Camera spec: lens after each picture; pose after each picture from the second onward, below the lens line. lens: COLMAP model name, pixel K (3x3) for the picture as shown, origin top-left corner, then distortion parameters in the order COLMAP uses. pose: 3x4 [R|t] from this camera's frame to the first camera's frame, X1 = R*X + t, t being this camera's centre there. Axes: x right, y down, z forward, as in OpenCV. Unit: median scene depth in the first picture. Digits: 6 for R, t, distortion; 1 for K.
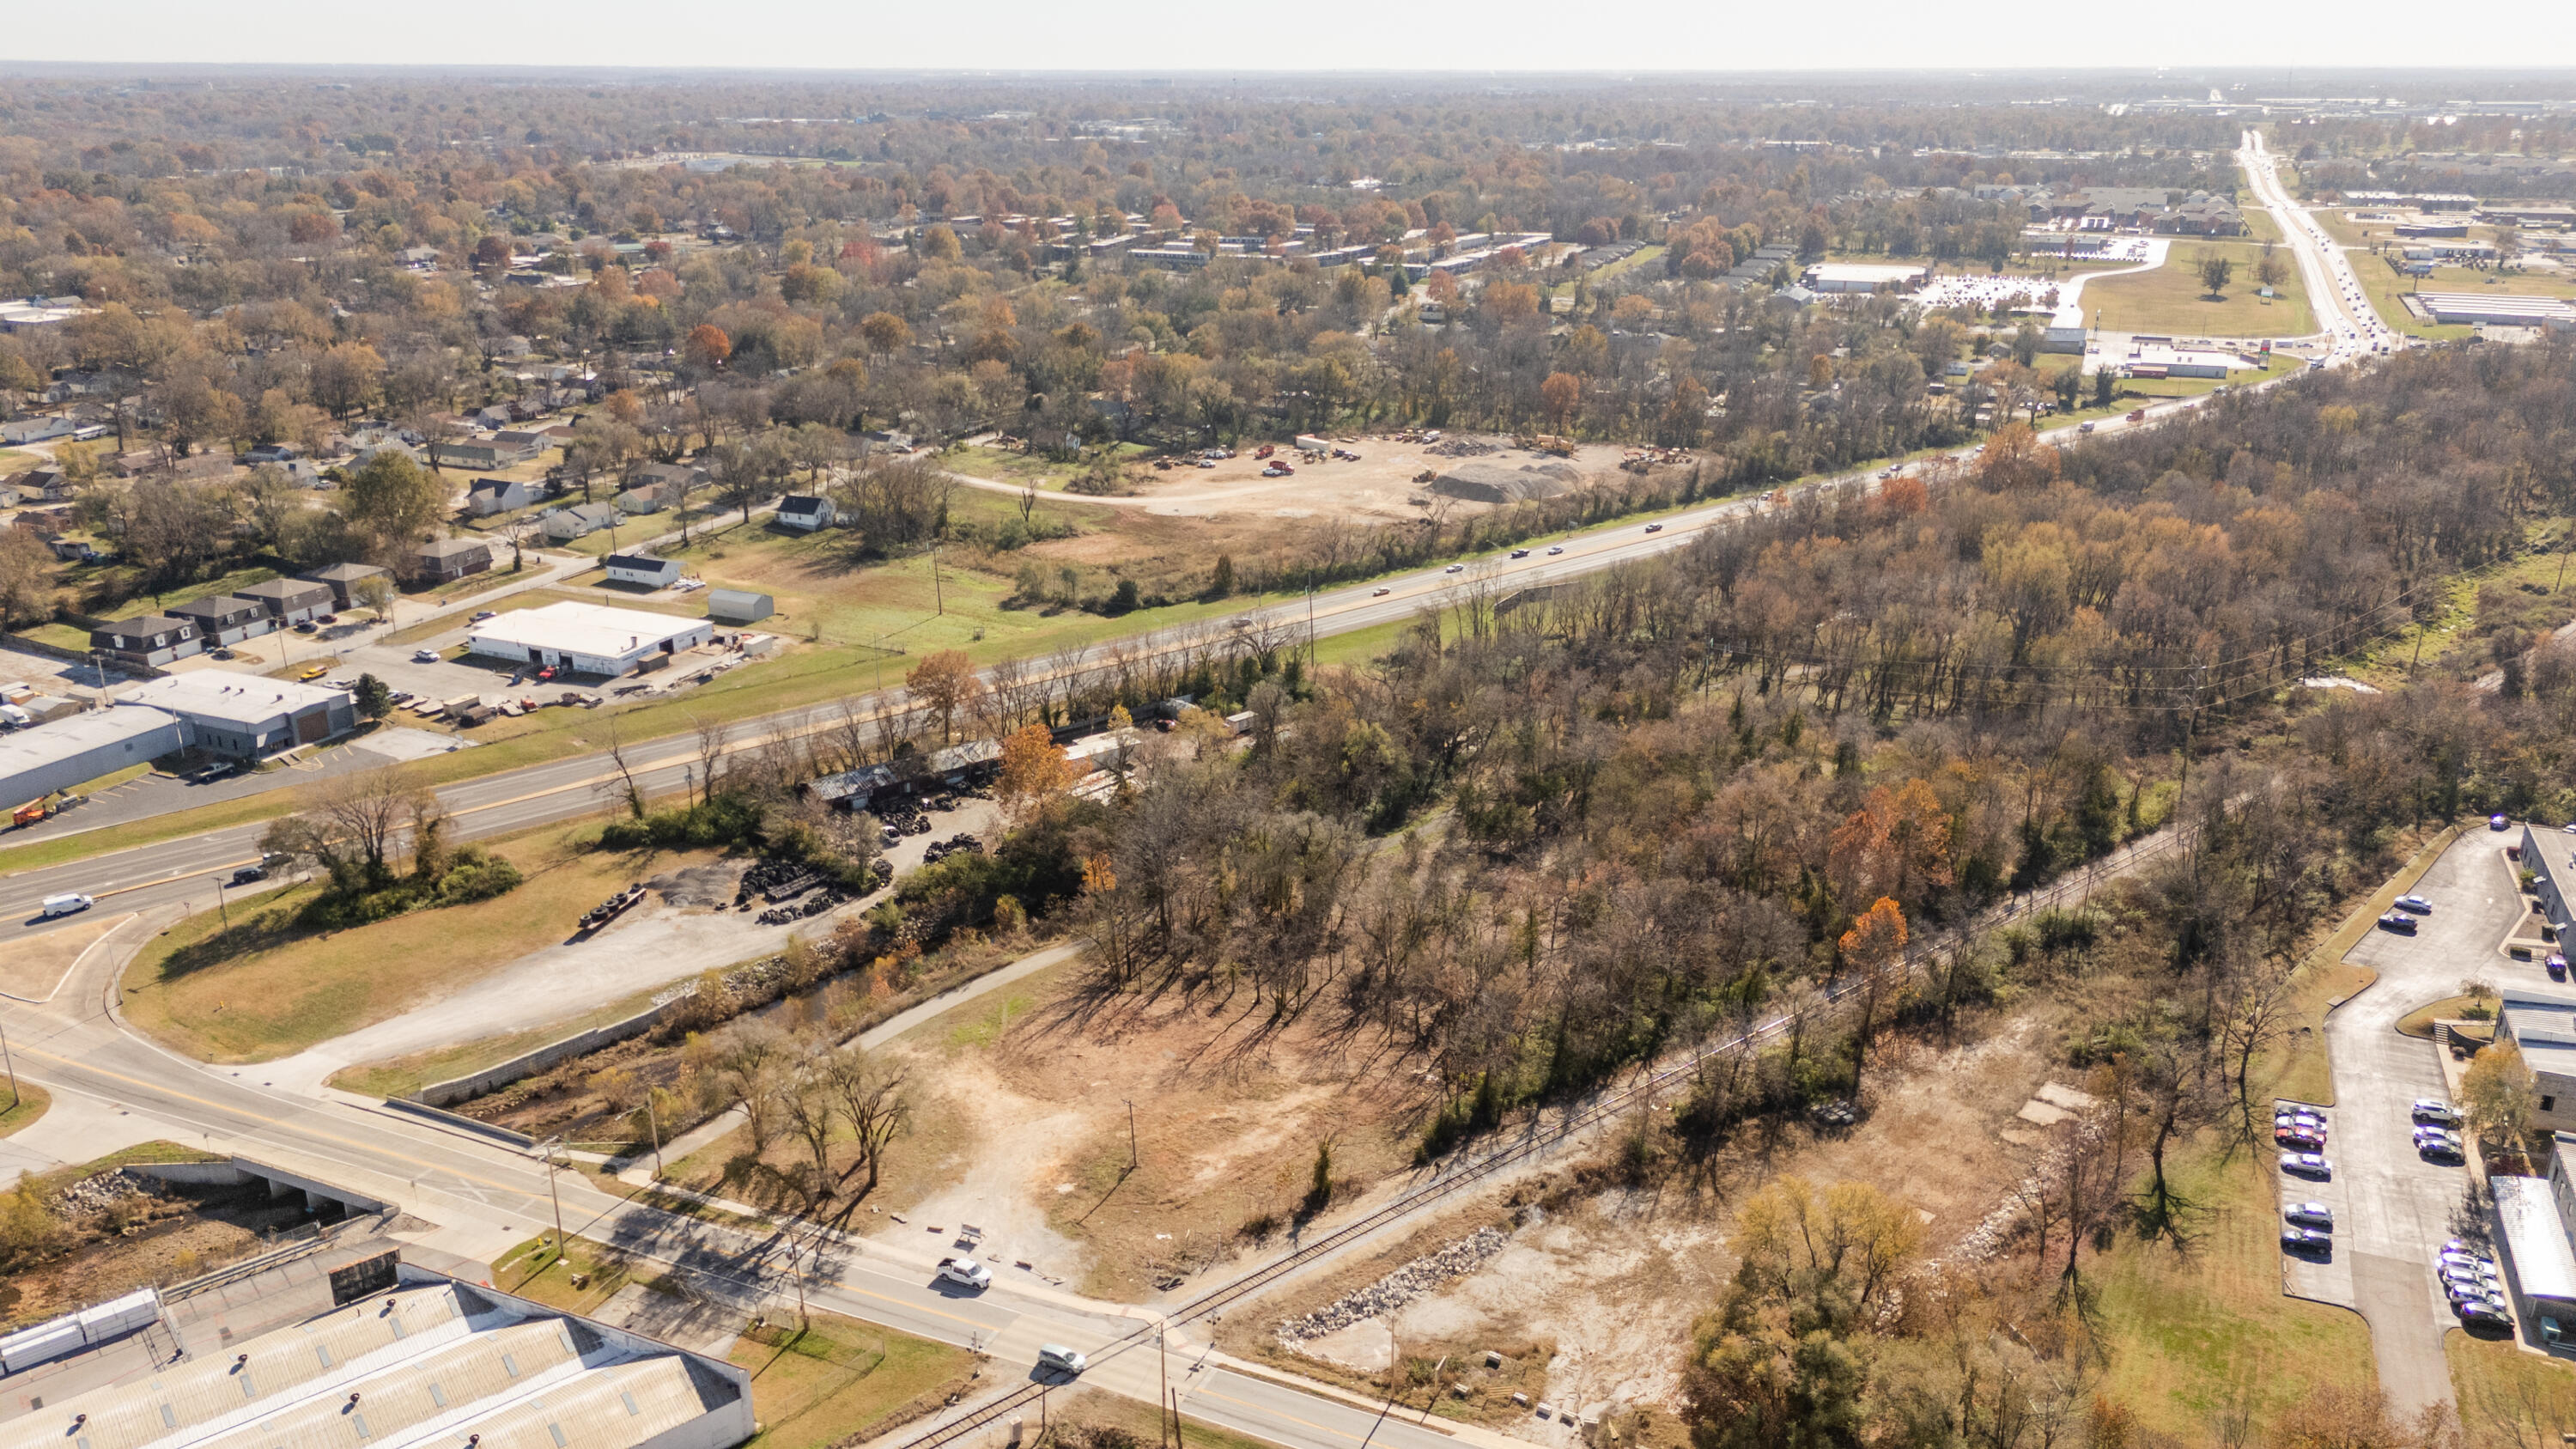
lens RADIAL K [[1887.2, 0, 1296.4], [0, 1887.2, 727.4], [0, 0, 1]] dist [0.070935, -0.059298]
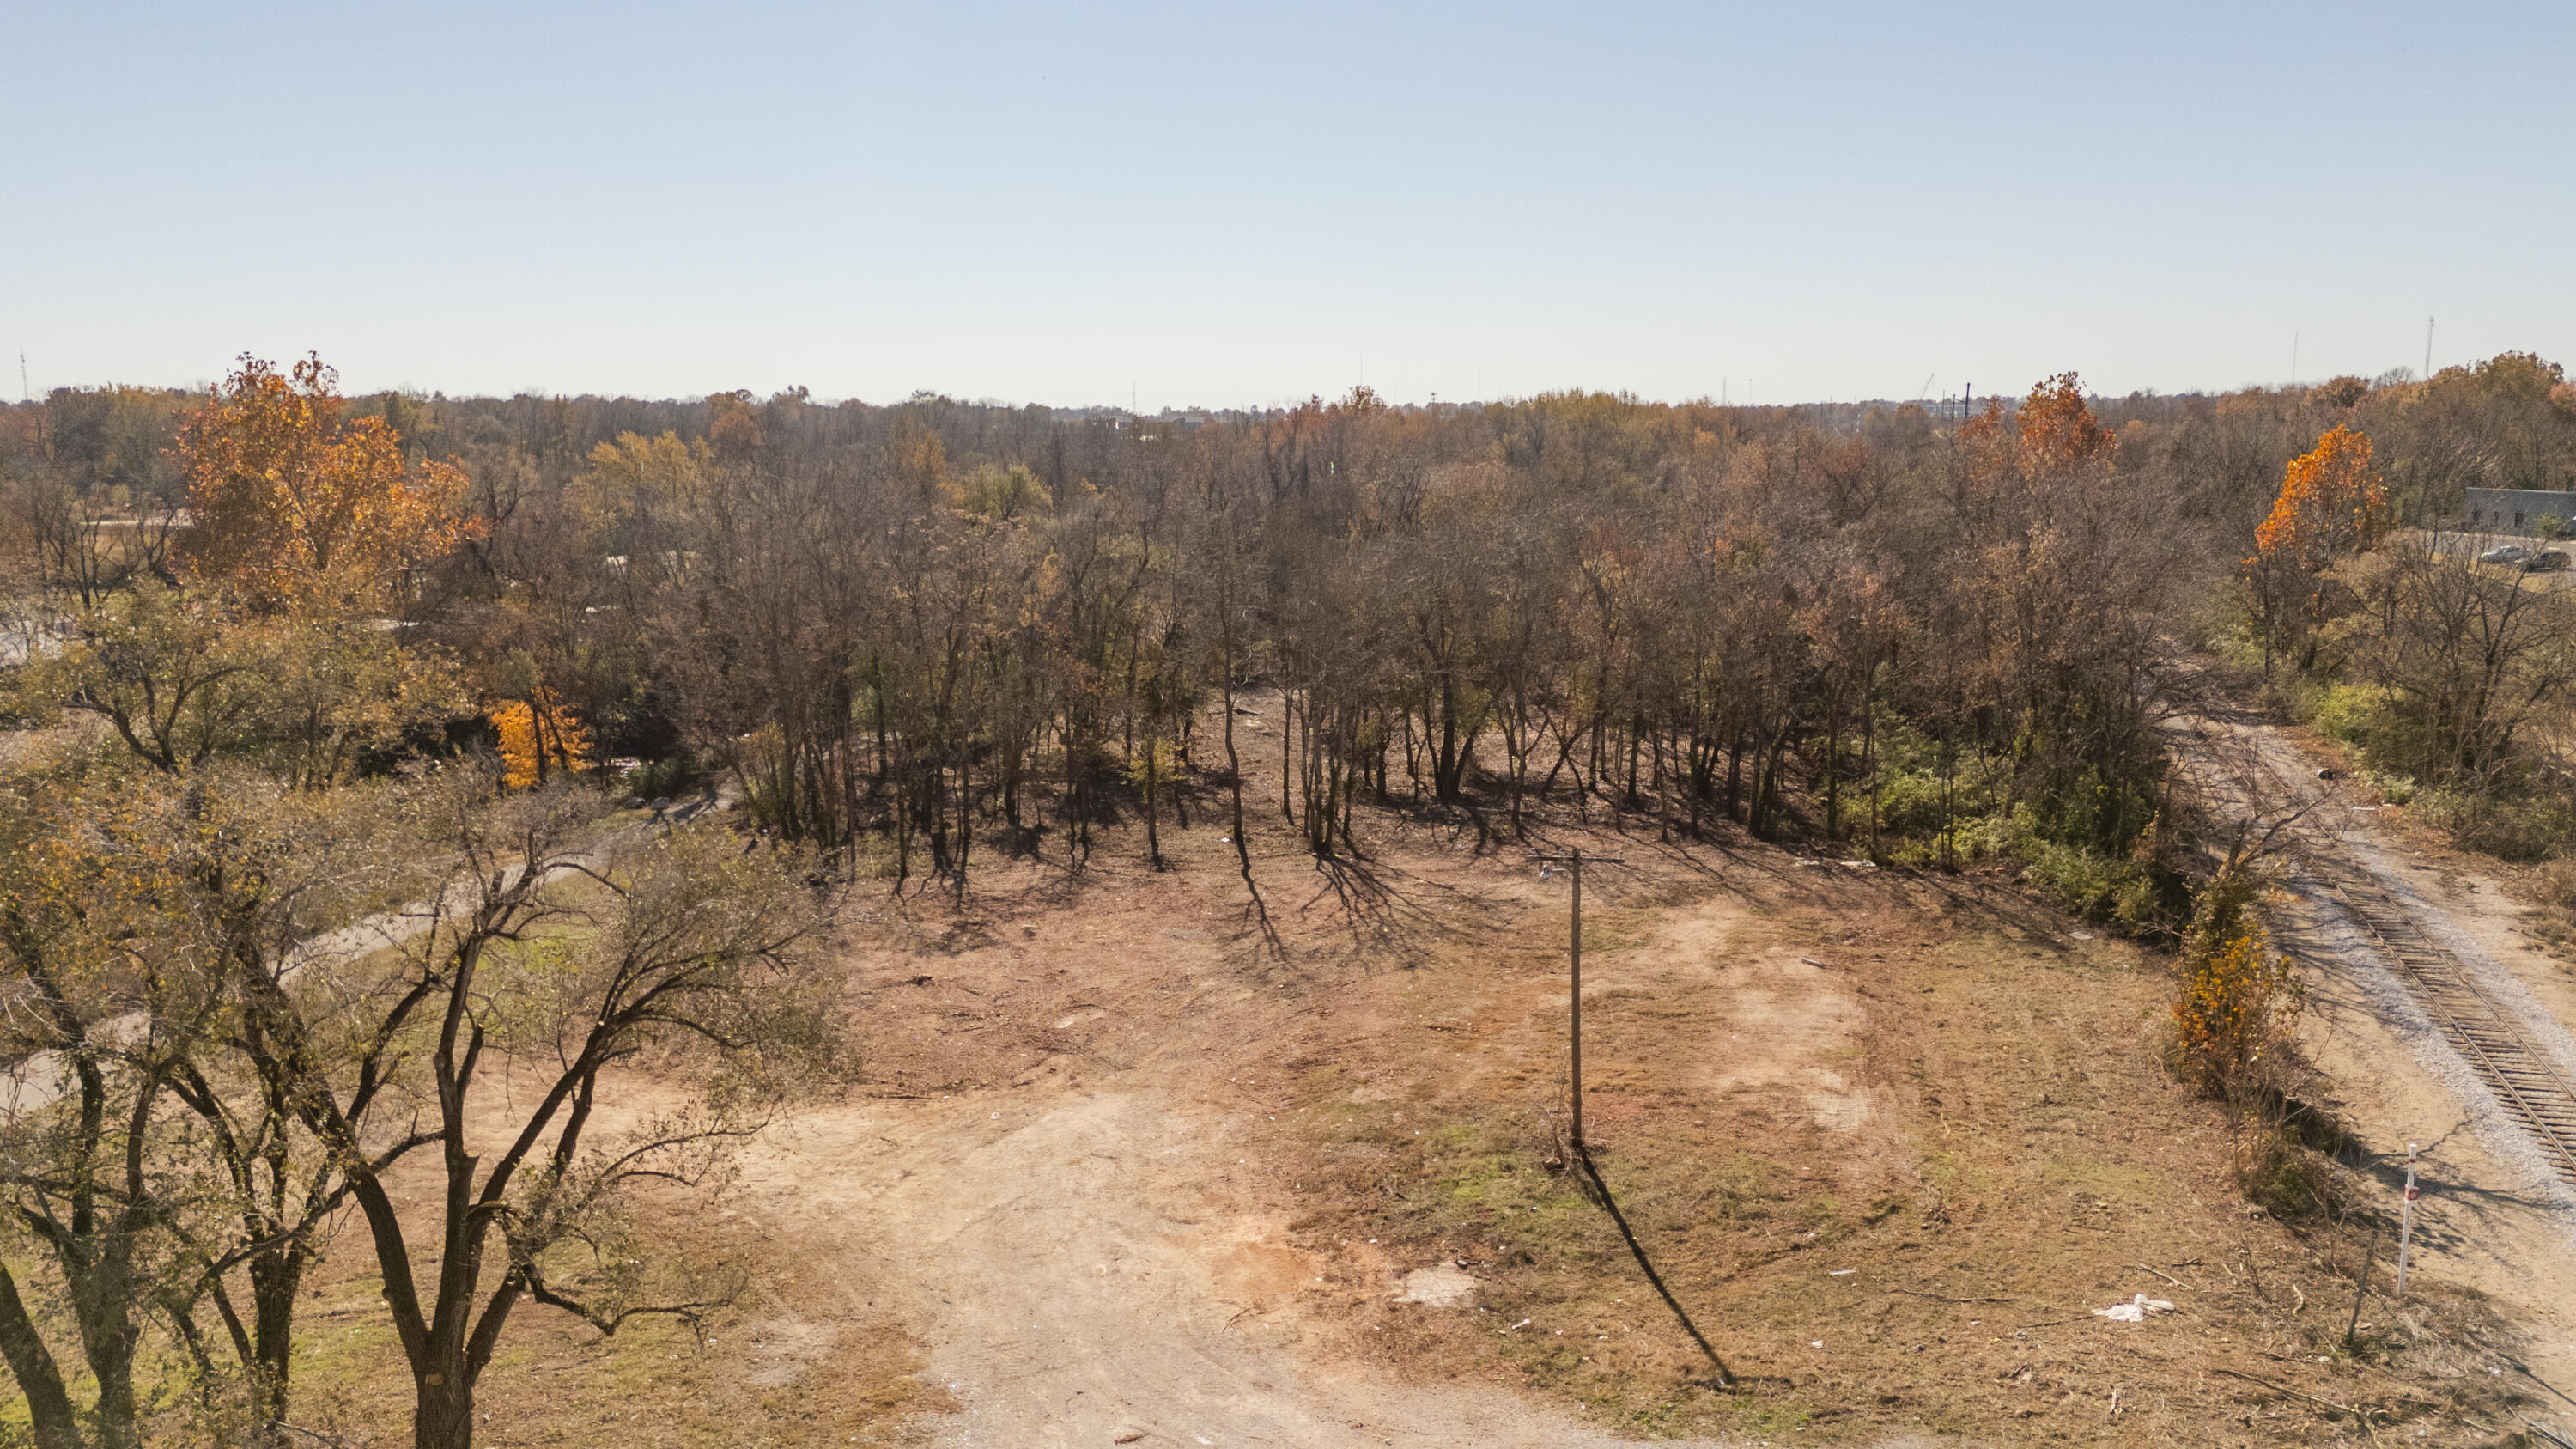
lens RADIAL K [[1887.2, 0, 1296.4], [0, 1887.2, 727.4], [0, 0, 1]] dist [0.070935, -0.059298]
pose [[0.845482, -0.093487, 0.525757, -0.171095], [0.184894, 0.974907, -0.123979, 0.145639], [-0.500974, 0.202031, 0.841551, 0.578863]]
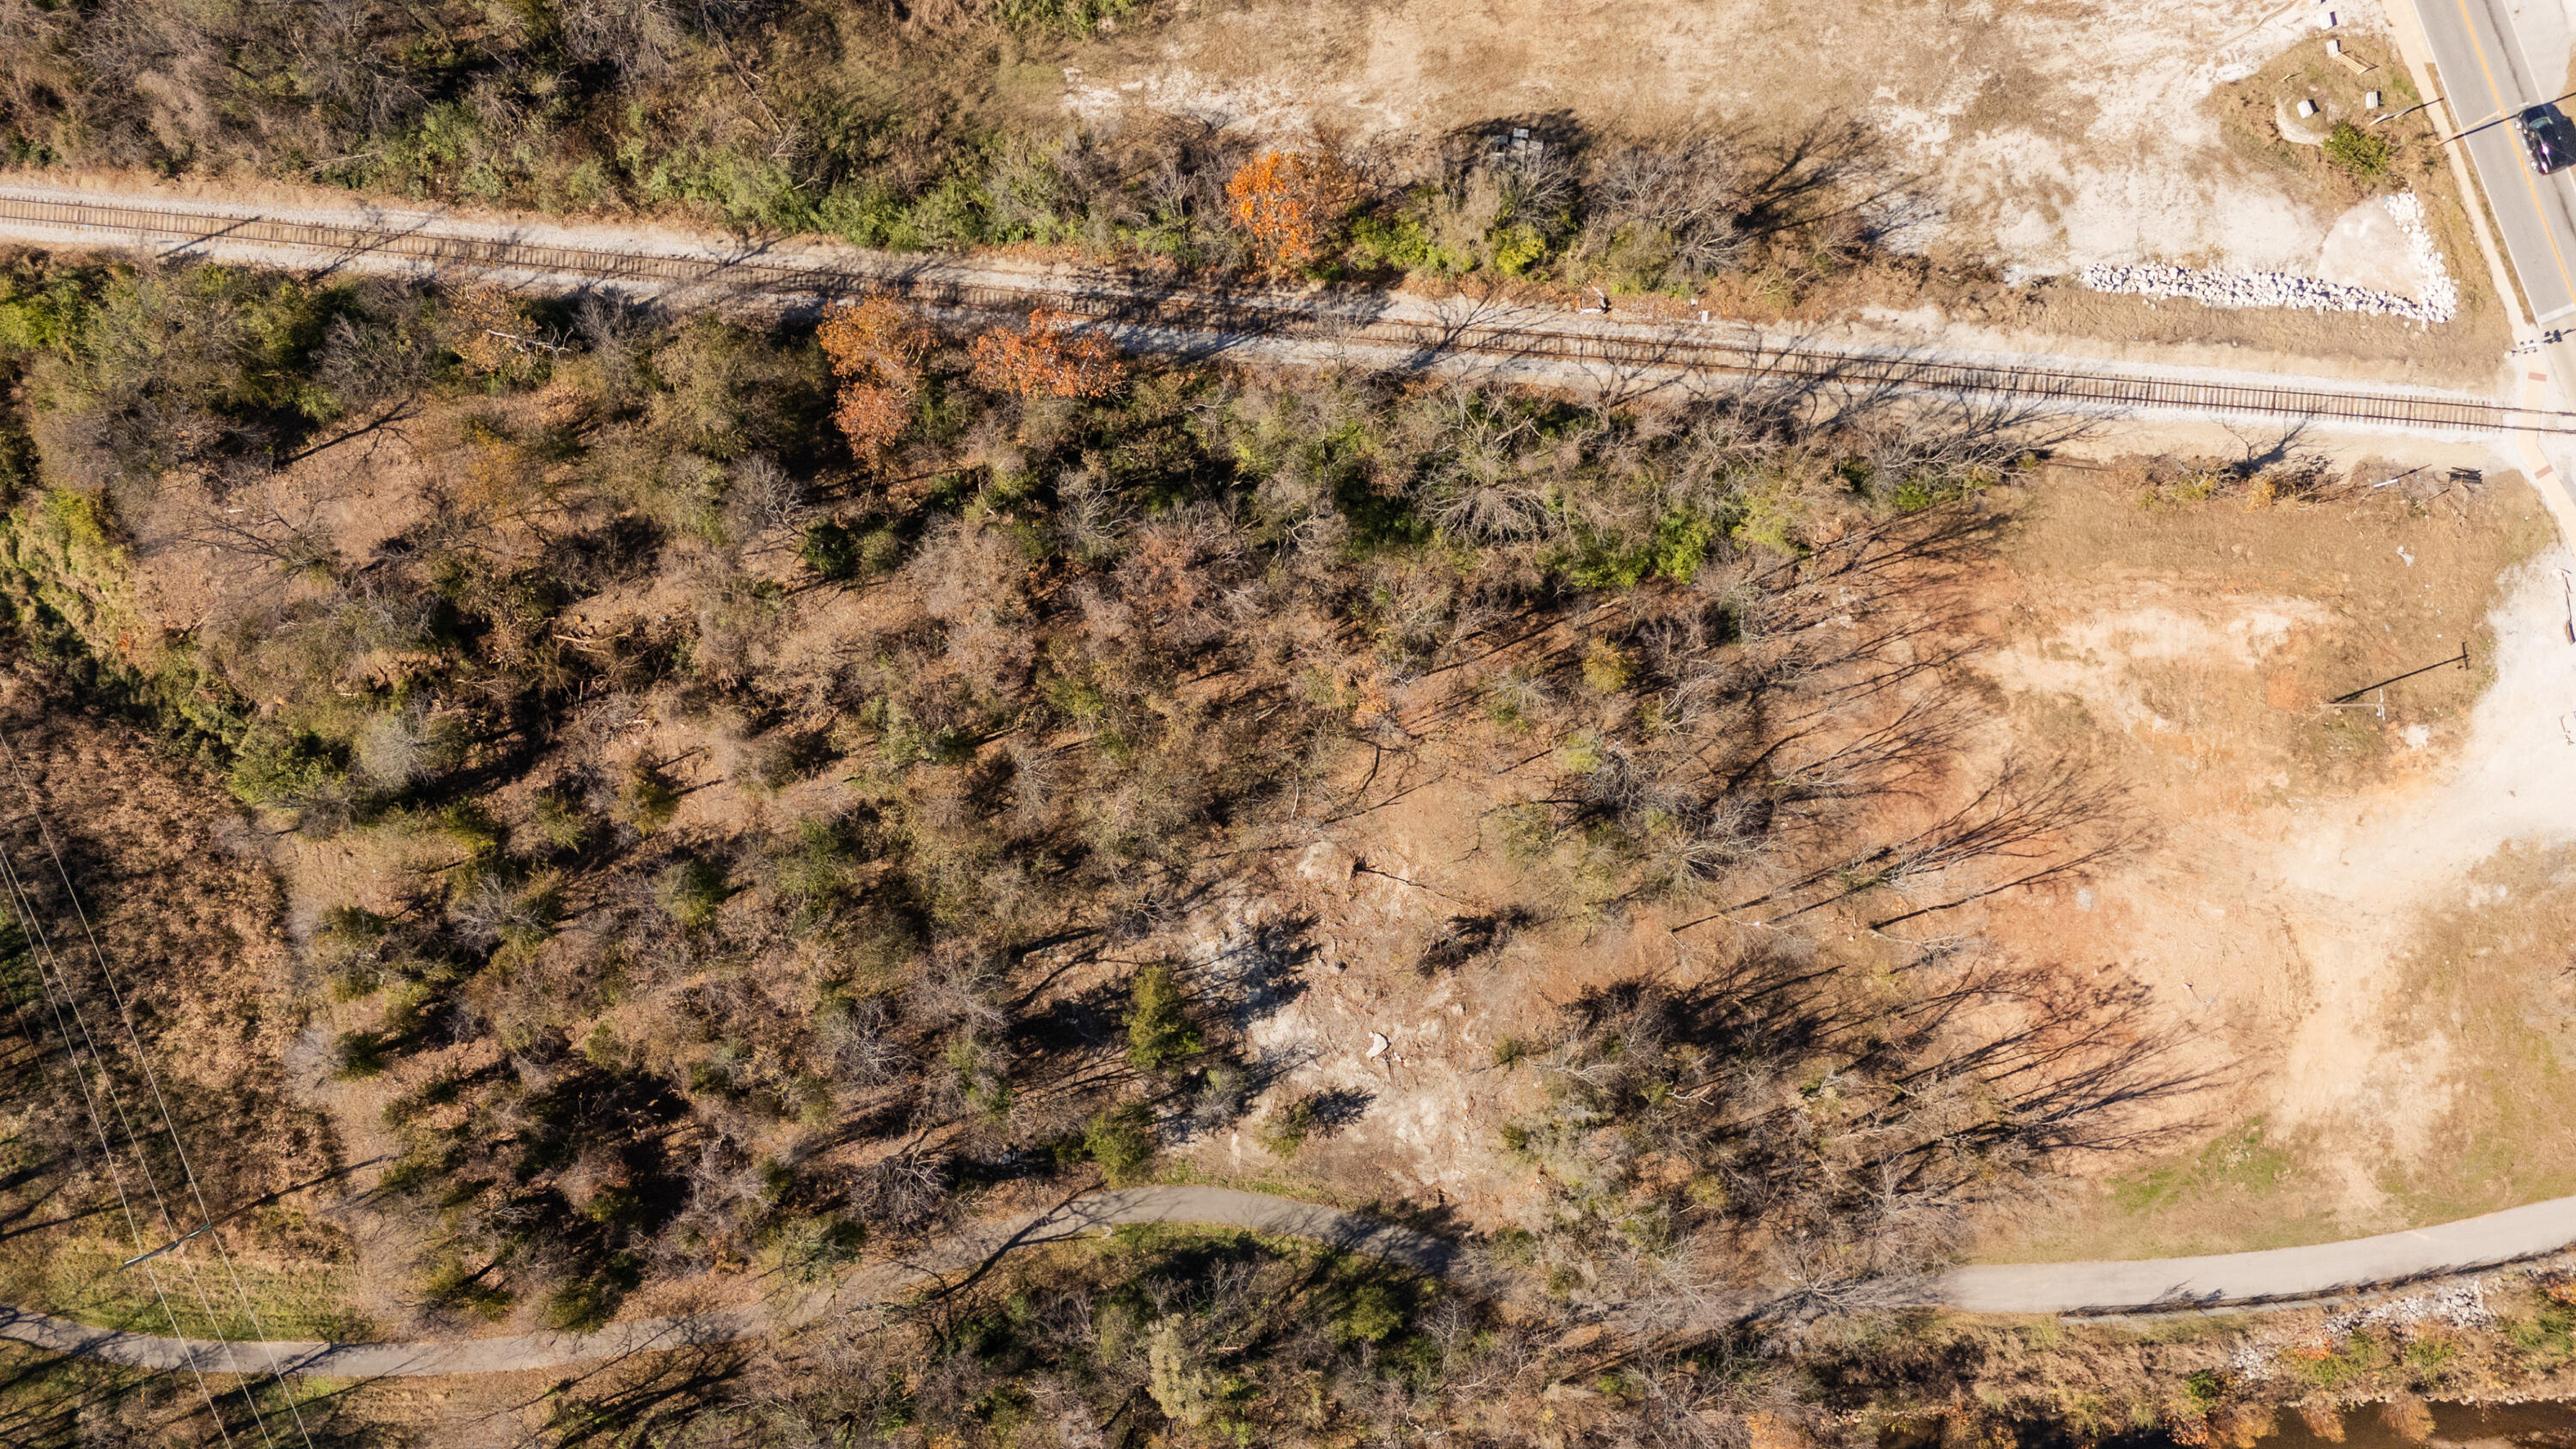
lens RADIAL K [[1887.2, 0, 1296.4], [0, 1887.2, 727.4], [0, 0, 1]] dist [0.070935, -0.059298]
pose [[-0.711342, -0.702254, 0.028860, 0.128425], [0.261595, -0.226422, 0.938243, -0.428530], [-0.652350, 0.674961, 0.344770, 0.727703]]
